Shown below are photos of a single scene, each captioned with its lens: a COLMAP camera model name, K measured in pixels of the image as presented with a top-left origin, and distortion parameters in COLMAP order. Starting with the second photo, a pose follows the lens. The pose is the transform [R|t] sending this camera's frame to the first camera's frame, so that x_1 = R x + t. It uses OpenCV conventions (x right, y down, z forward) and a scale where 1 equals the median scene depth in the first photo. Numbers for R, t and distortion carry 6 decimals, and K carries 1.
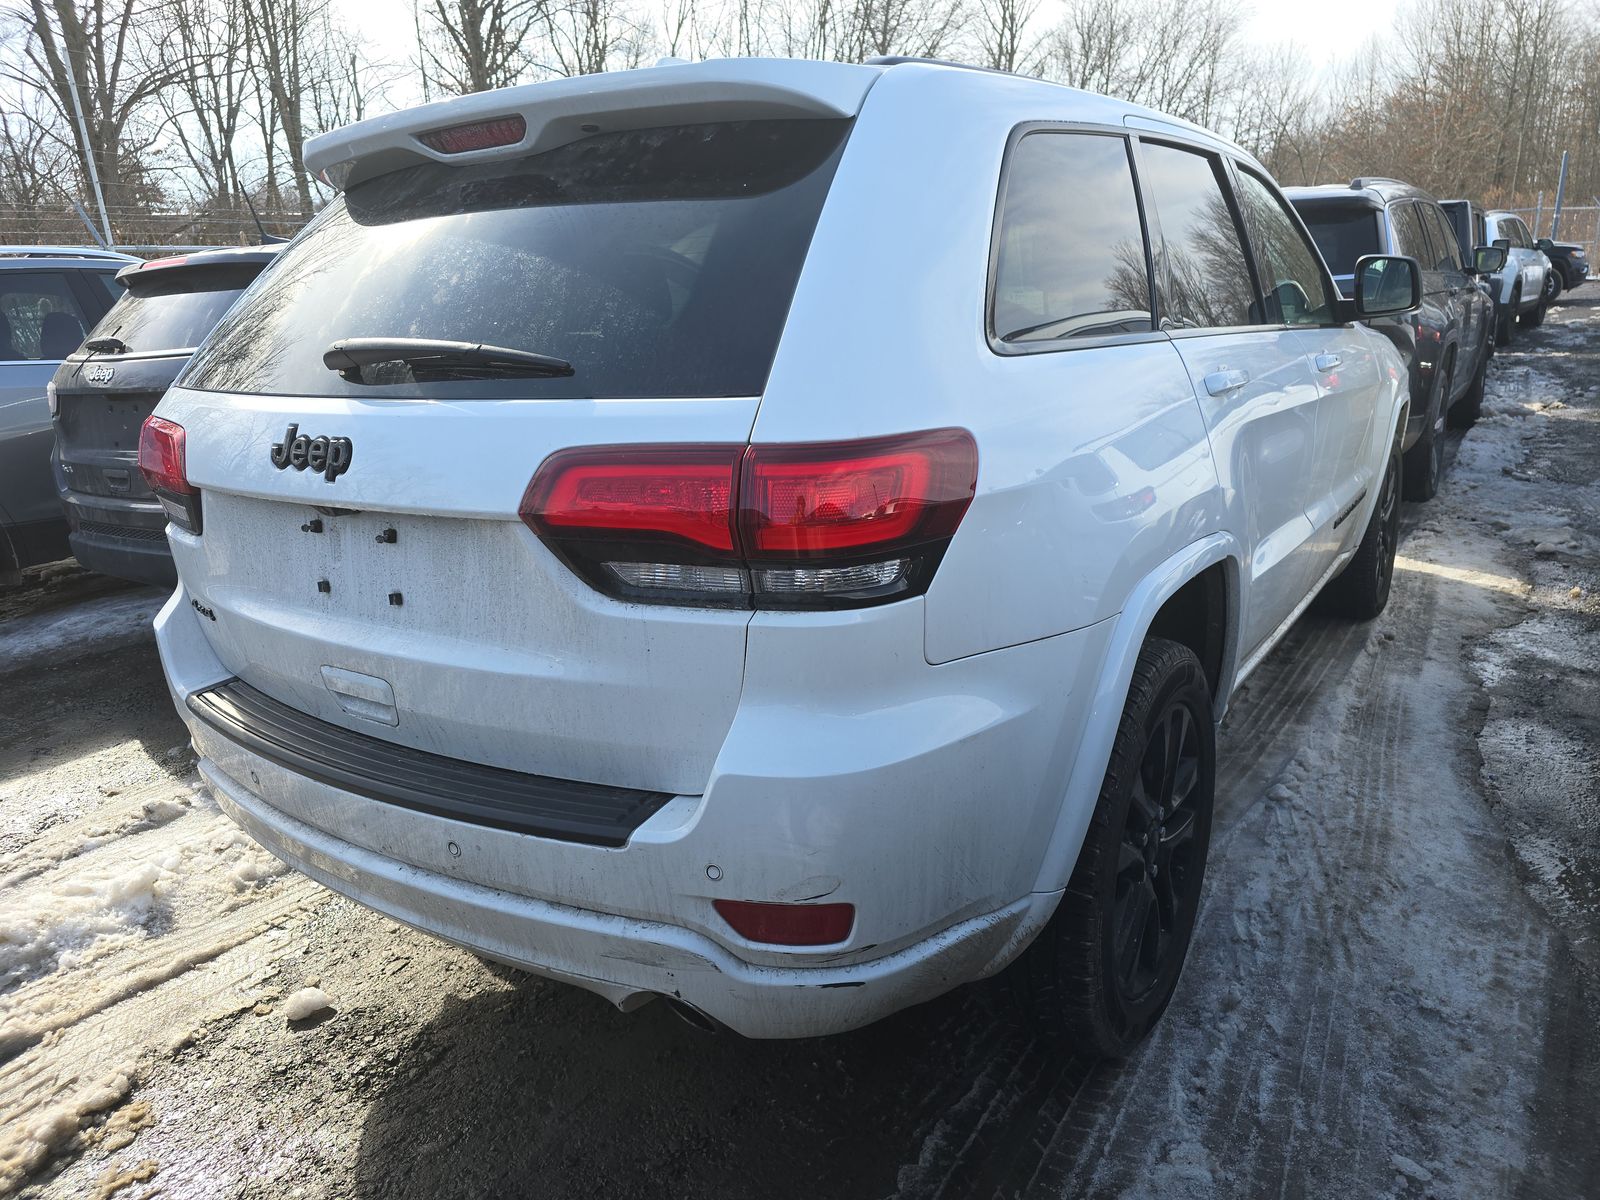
lens RADIAL K [[1103.9, 0, 766.4], [0, 1103.9, 625.8], [0, 0, 1]] dist [0.038468, -0.033553]
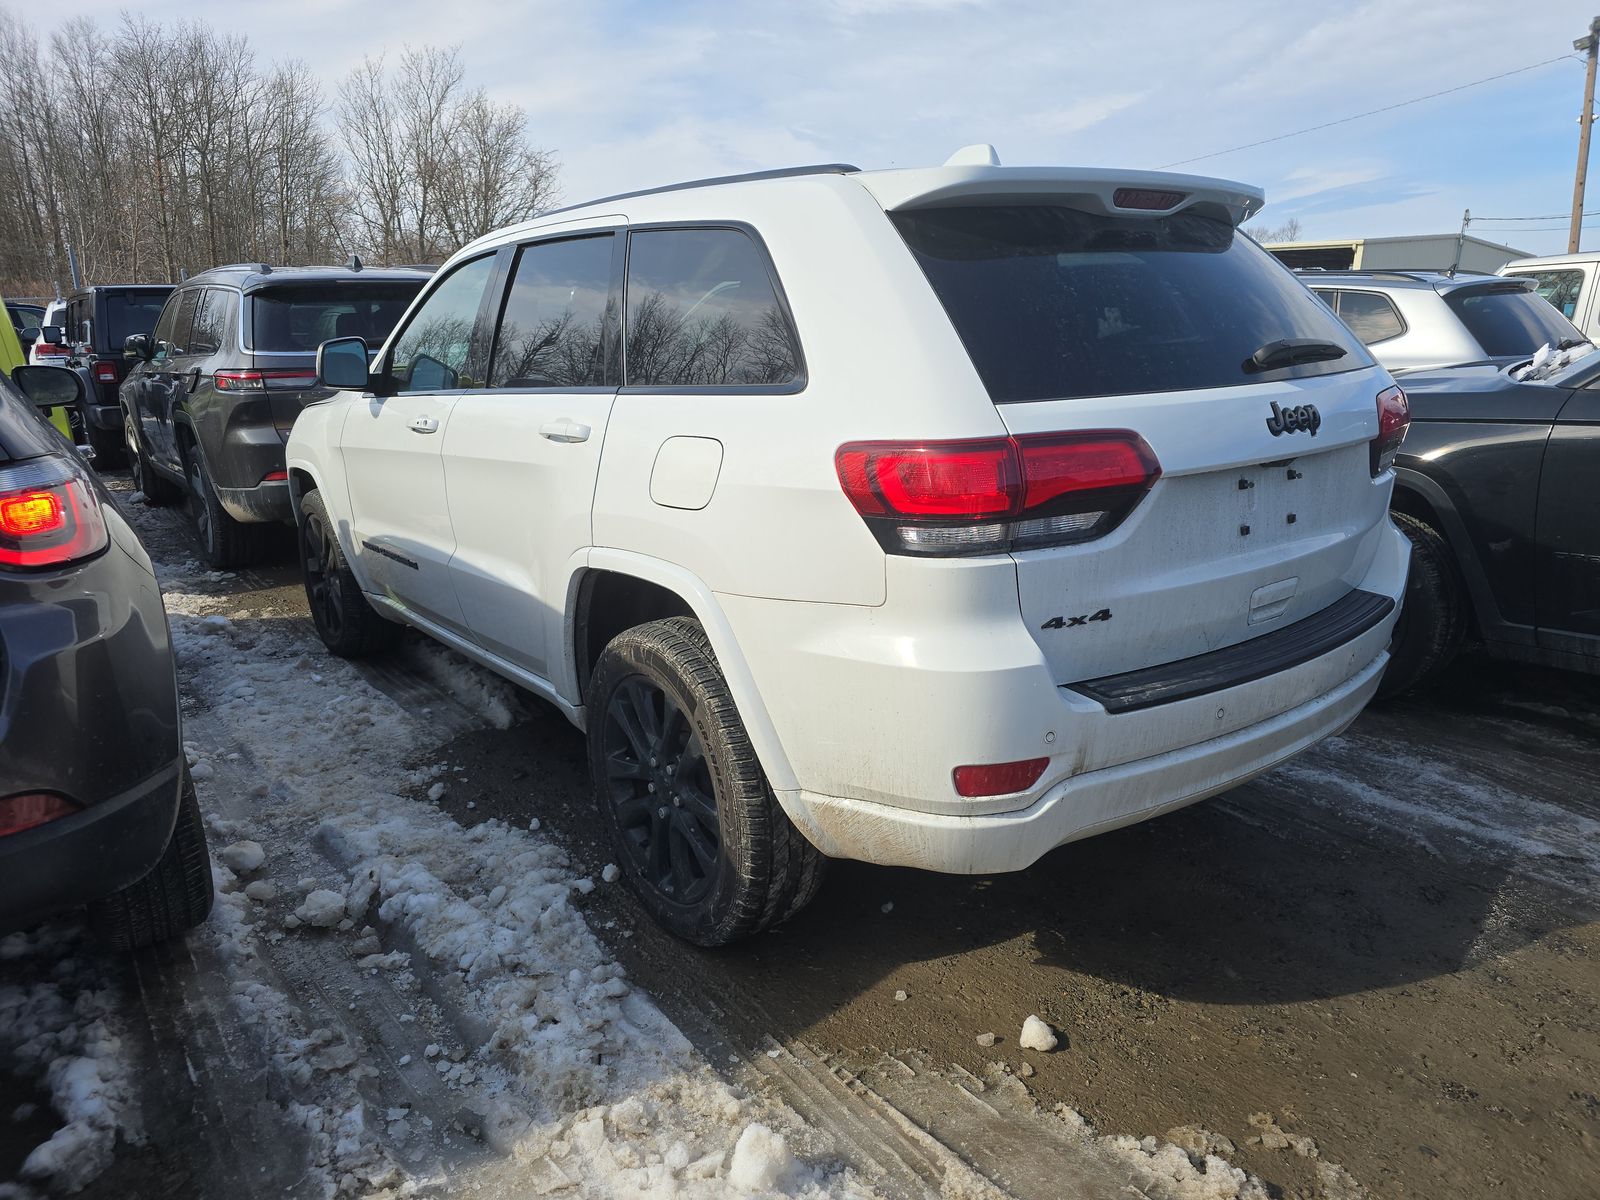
lens RADIAL K [[1103.9, 0, 766.4], [0, 1103.9, 625.8], [0, 0, 1]] dist [0.038468, -0.033553]
pose [[0.300259, -0.219382, 0.928287, -1.824322], [0.291073, 0.947847, 0.129856, -0.264481], [-0.908362, 0.231209, 0.348455, 1.098121]]
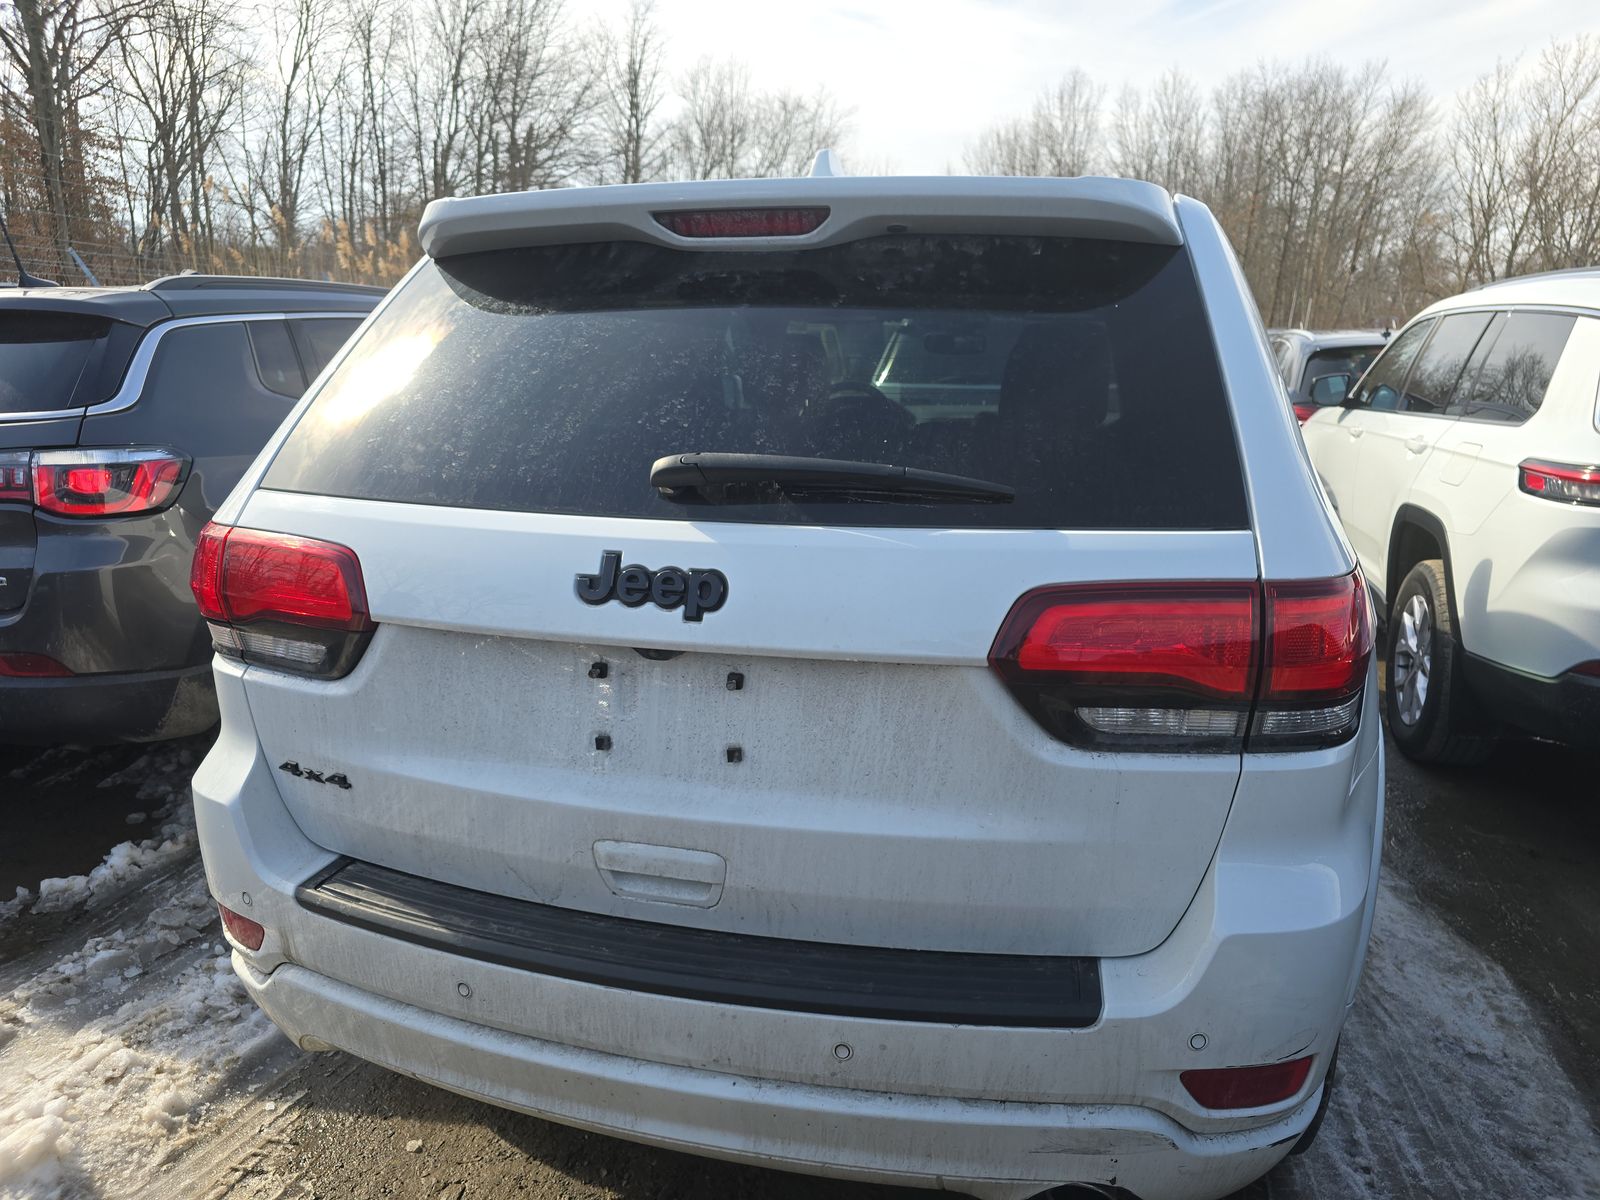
lens RADIAL K [[1126.4, 0, 793.7], [0, 1126.4, 621.2], [0, 0, 1]] dist [0.039522, -0.035391]
pose [[0.938170, -0.024280, 0.345322, -0.561761], [0.048155, 0.996992, -0.060728, -0.068937], [-0.342808, 0.073602, 0.936518, 0.171085]]
